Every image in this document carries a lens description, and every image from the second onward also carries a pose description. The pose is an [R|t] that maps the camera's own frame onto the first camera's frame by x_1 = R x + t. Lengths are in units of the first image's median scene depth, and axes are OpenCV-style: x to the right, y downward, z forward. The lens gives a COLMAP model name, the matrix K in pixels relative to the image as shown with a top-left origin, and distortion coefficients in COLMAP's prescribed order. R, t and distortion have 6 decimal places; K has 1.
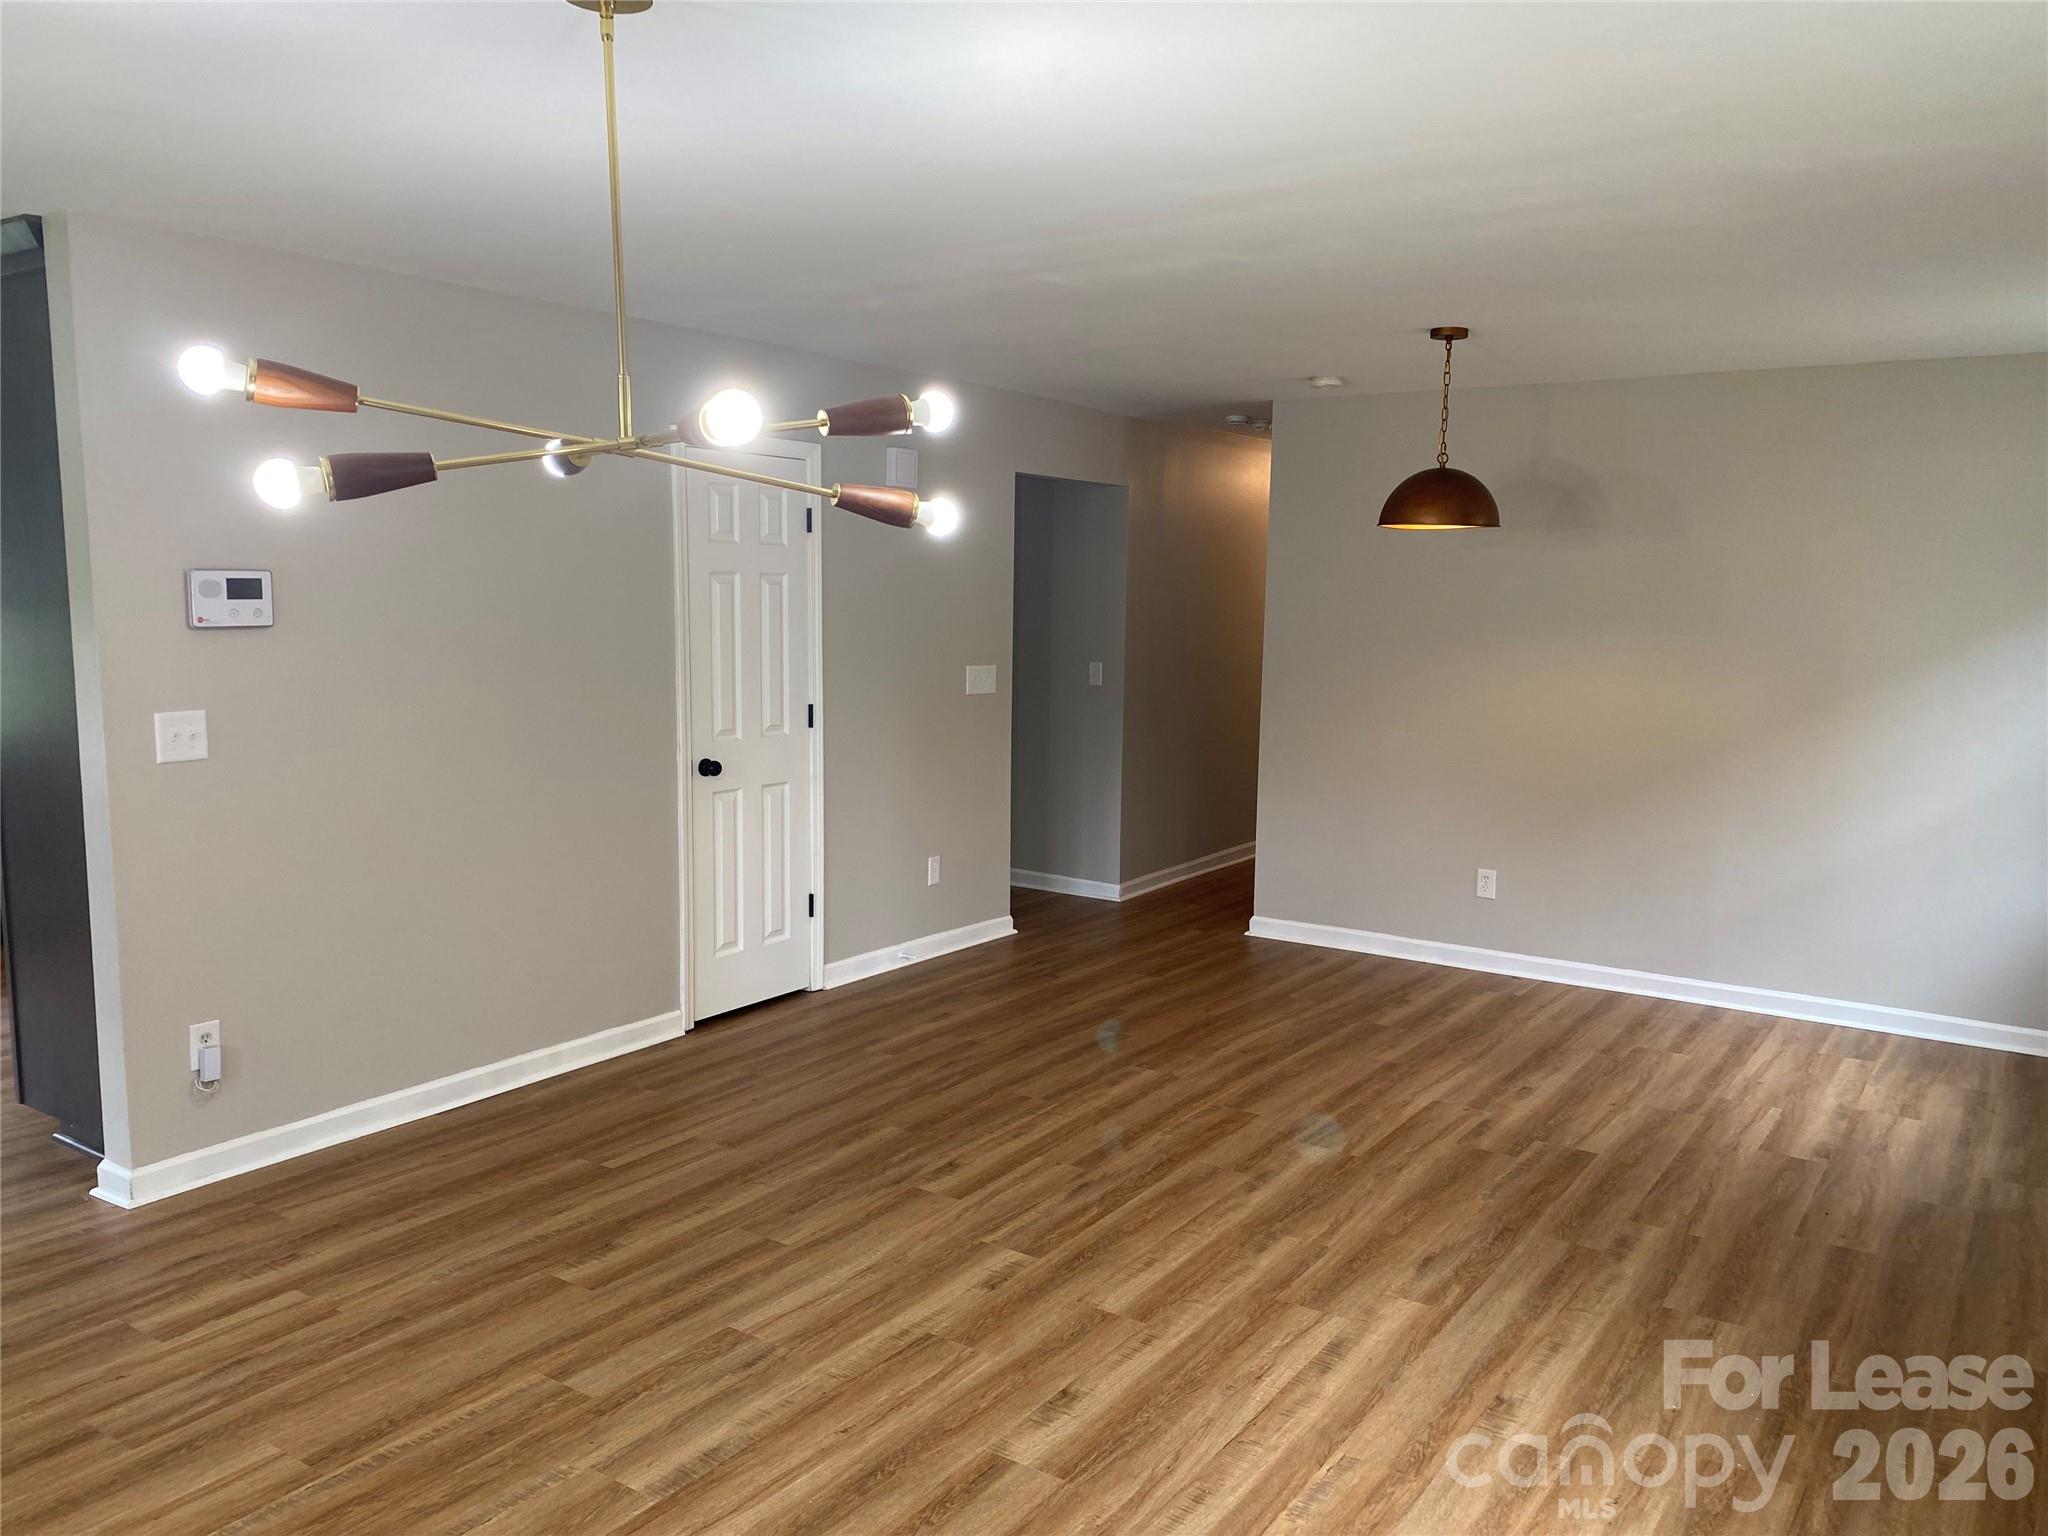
lens RADIAL K [[1562.7, 0, 1031.5], [0, 1562.7, 775.5], [0, 0, 1]] dist [0.110050, -0.217678]
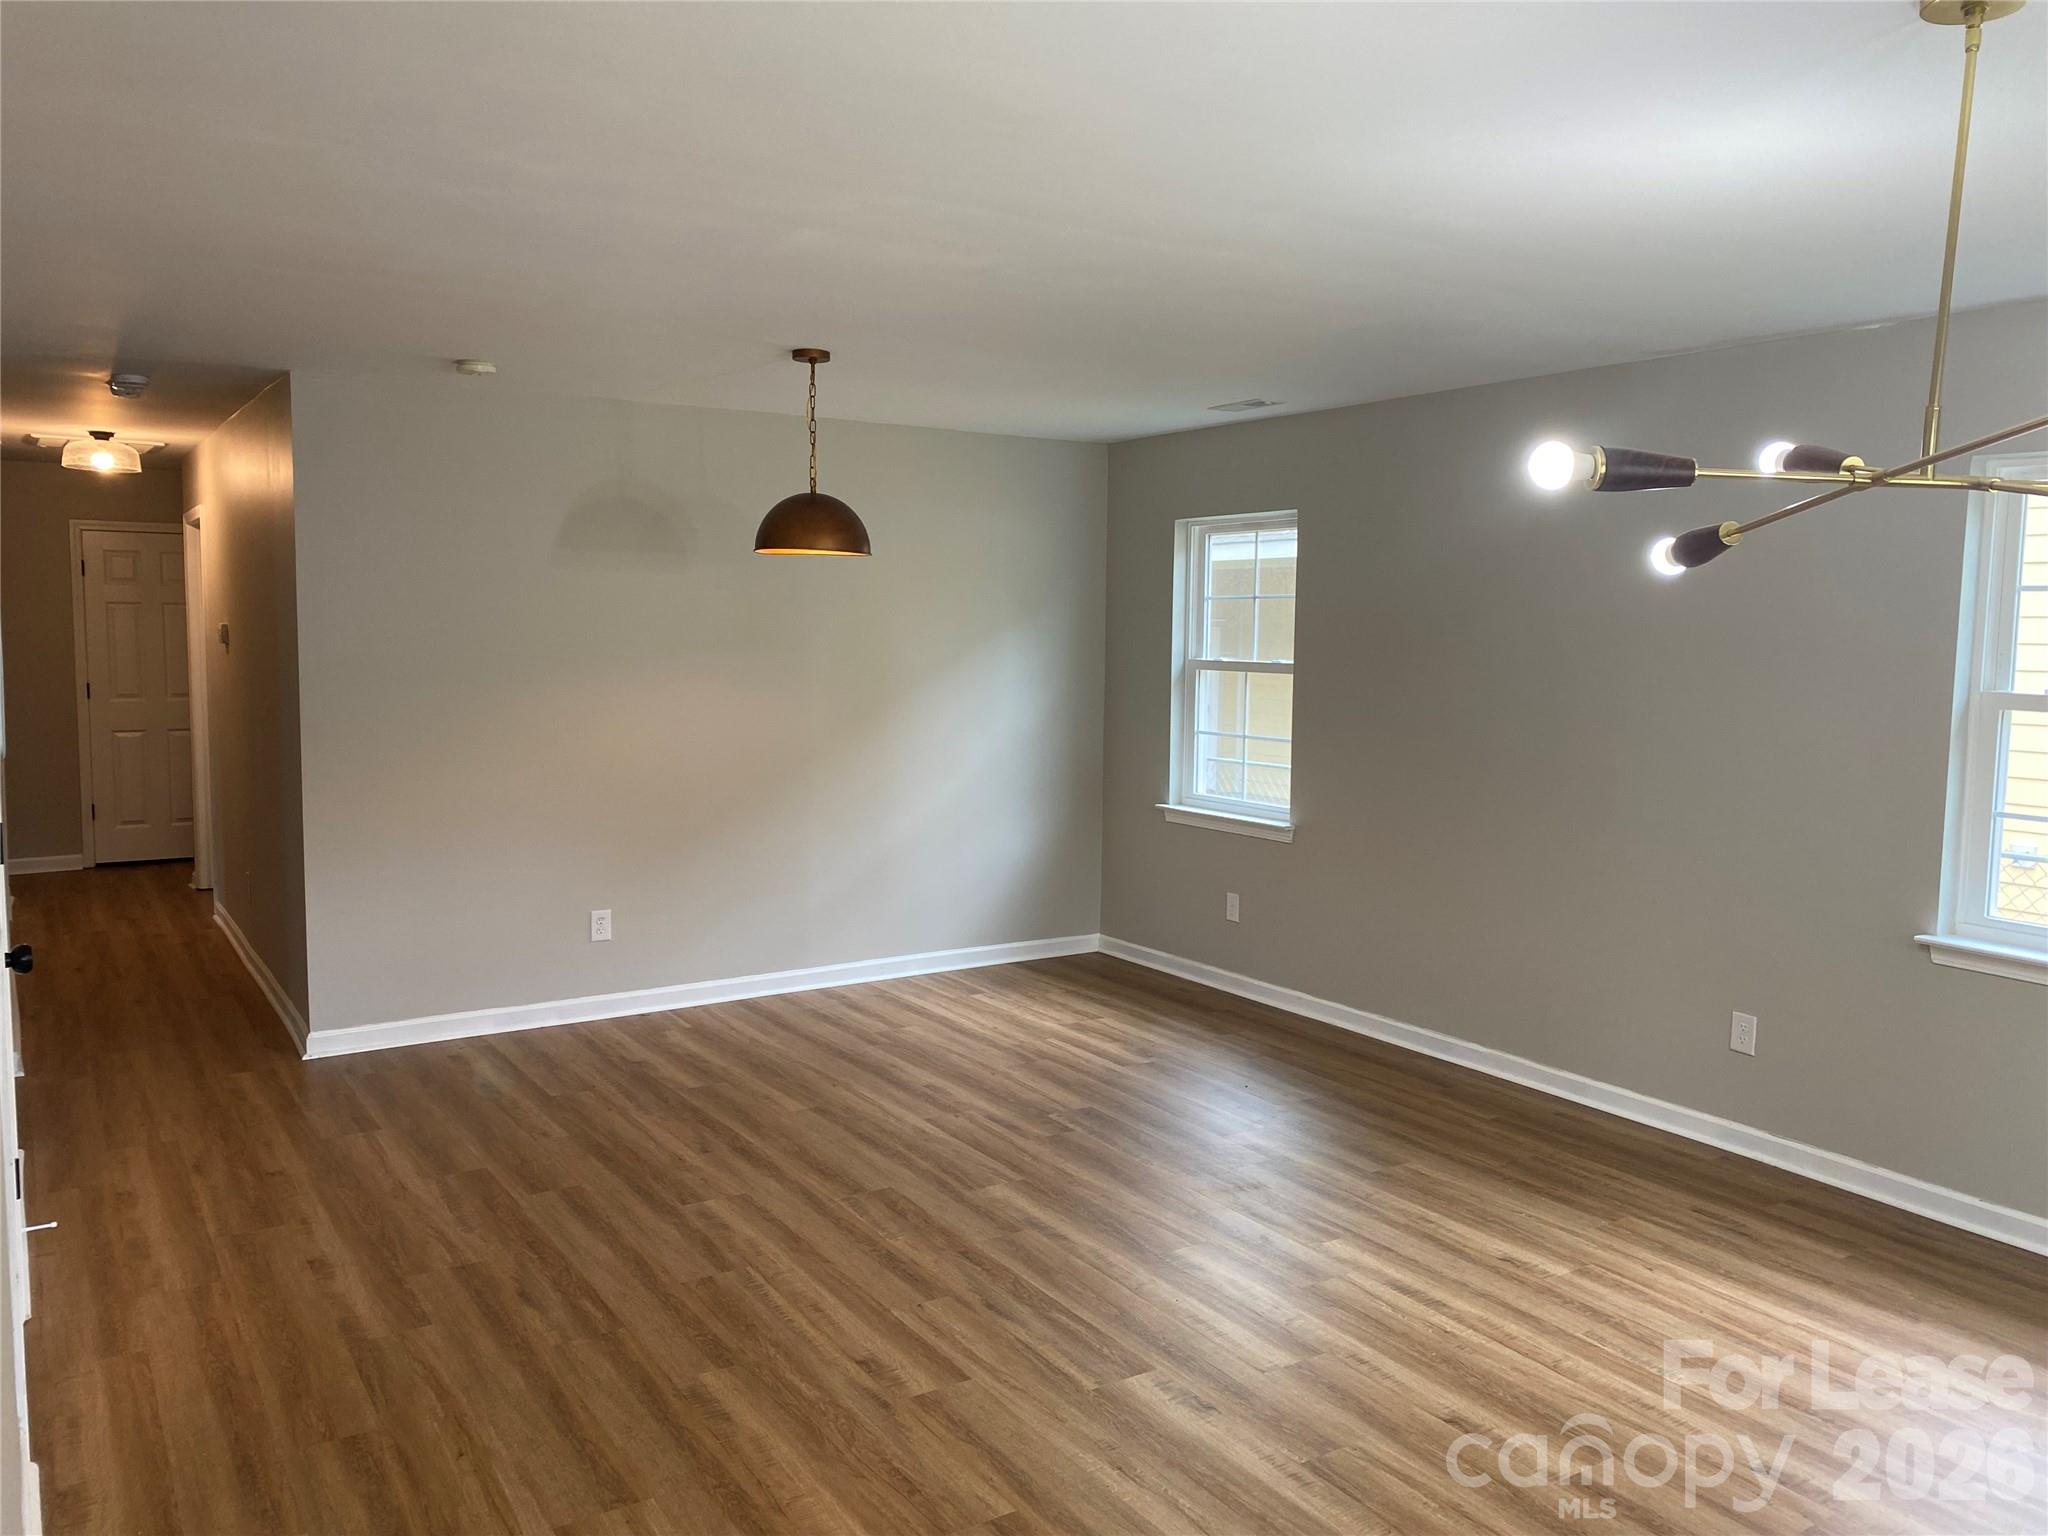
lens RADIAL K [[1562.7, 0, 1031.5], [0, 1562.7, 775.5], [0, 0, 1]] dist [0.110050, -0.217678]
pose [[0.394256, -0.107160, 0.912731, -0.601044], [0.110049, 0.991537, 0.068876, -0.073869], [-0.912388, 0.073290, 0.402712, 0.501590]]
